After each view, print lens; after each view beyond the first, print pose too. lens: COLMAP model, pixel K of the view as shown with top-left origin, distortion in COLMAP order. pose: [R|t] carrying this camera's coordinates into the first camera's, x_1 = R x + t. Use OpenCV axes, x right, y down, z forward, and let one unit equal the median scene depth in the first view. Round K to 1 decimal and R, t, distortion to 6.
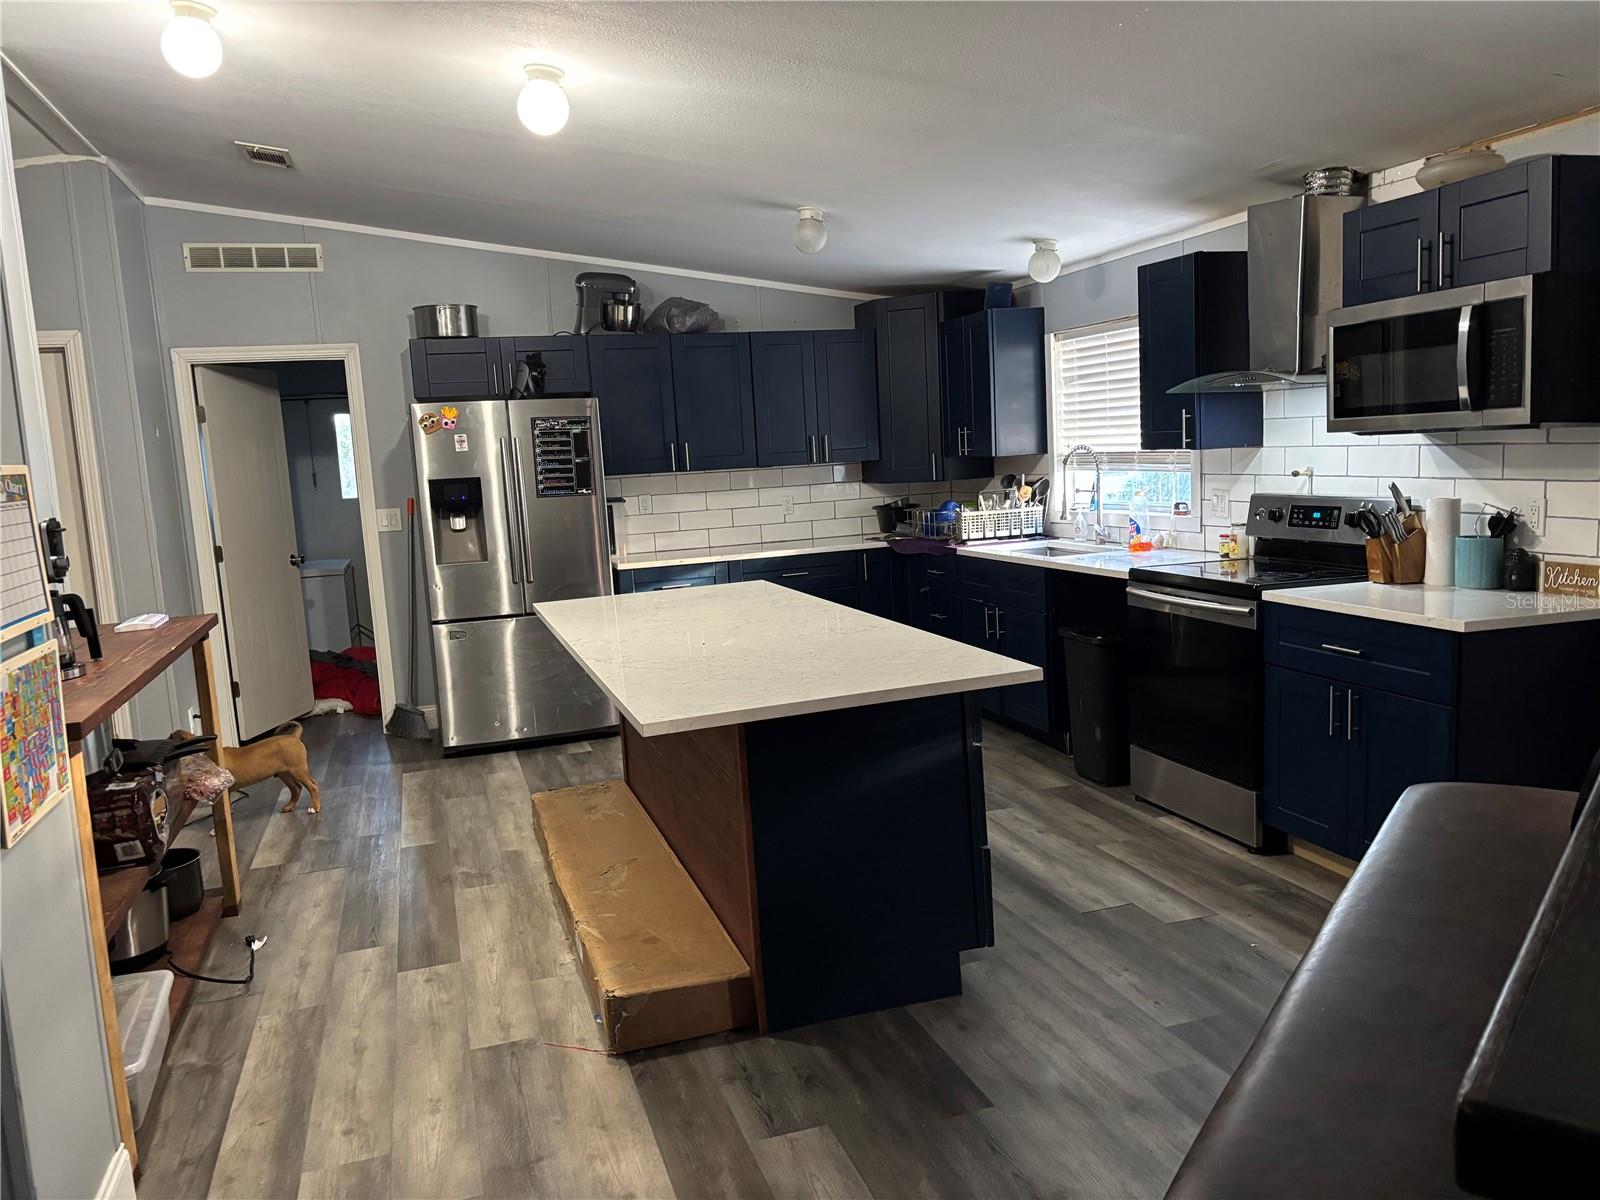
lens RADIAL K [[1213.2, 0, 799.6], [0, 1213.2, 596.6], [0, 0, 1]] dist [0.045068, -0.048590]
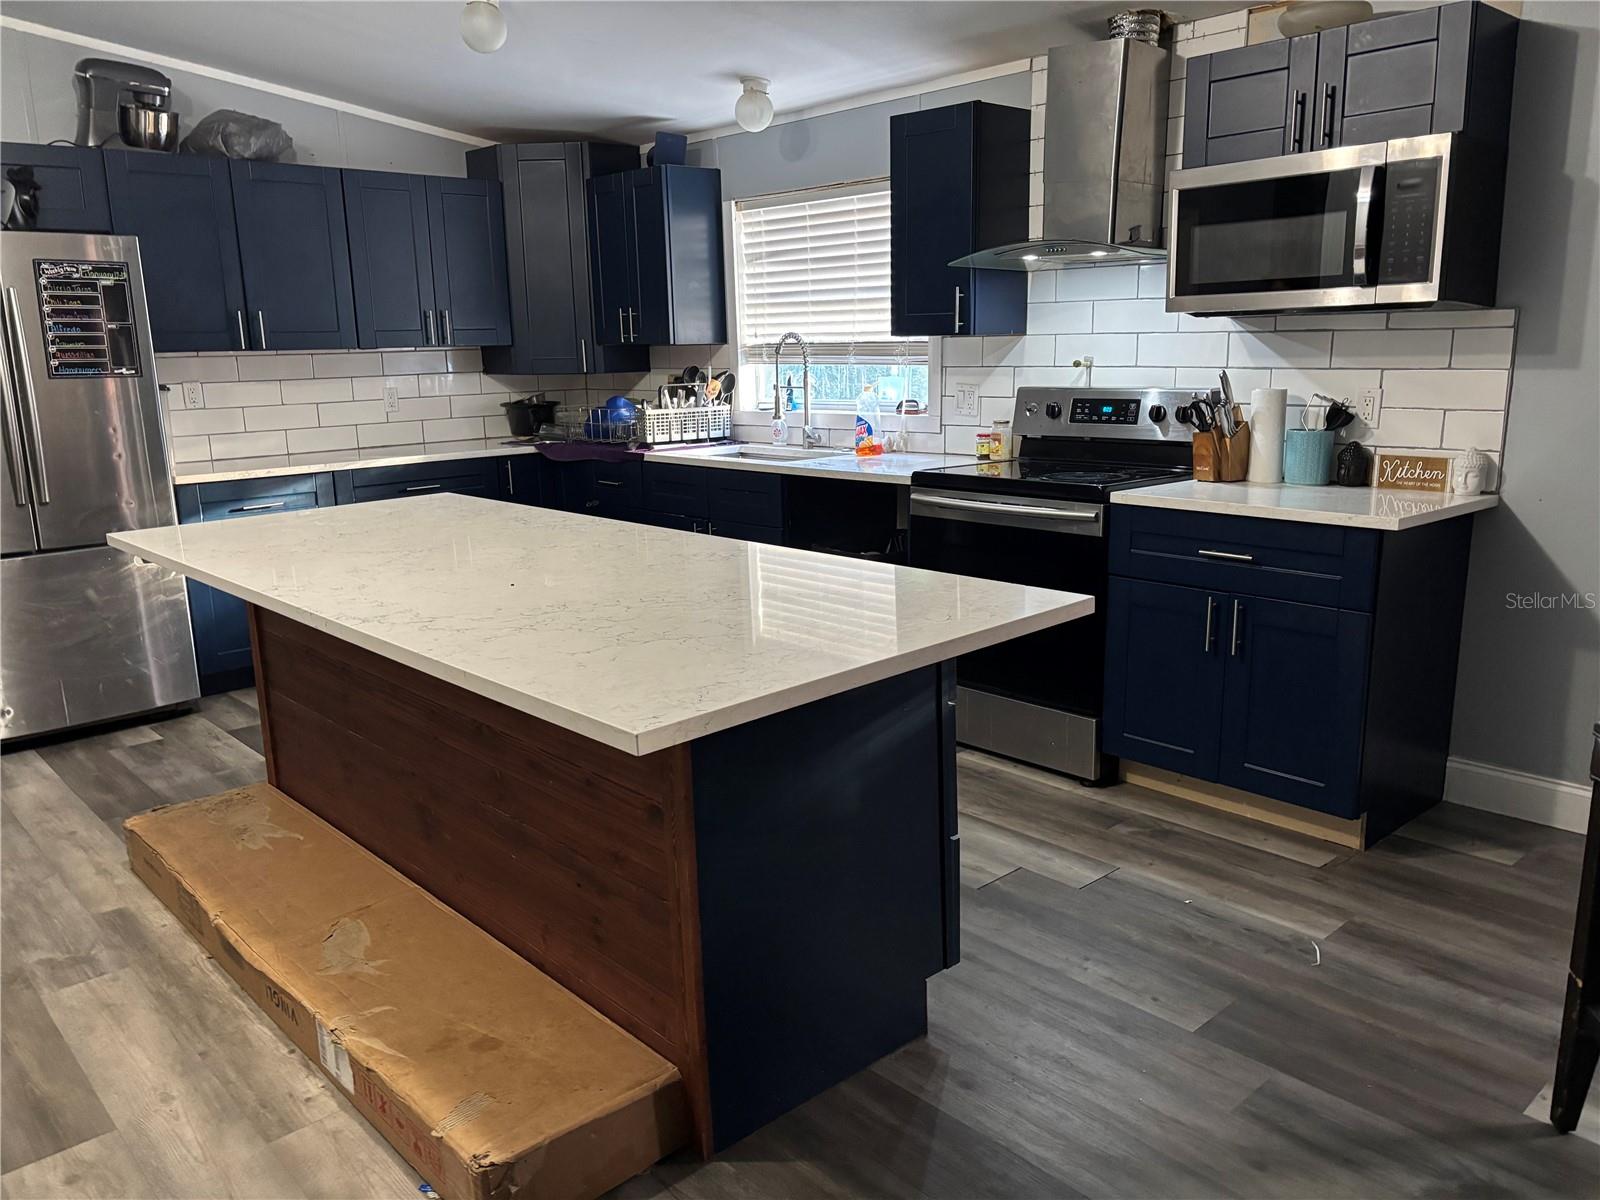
lens RADIAL K [[1213.2, 0, 808.7], [0, 1213.2, 596.3], [0, 0, 1]] dist [0.045068, -0.048590]
pose [[0.906572, -0.053092, 0.418699, -0.148942], [0.025083, 0.997080, 0.072122, 0.001188], [-0.421306, -0.054881, 0.905256, 0.232515]]
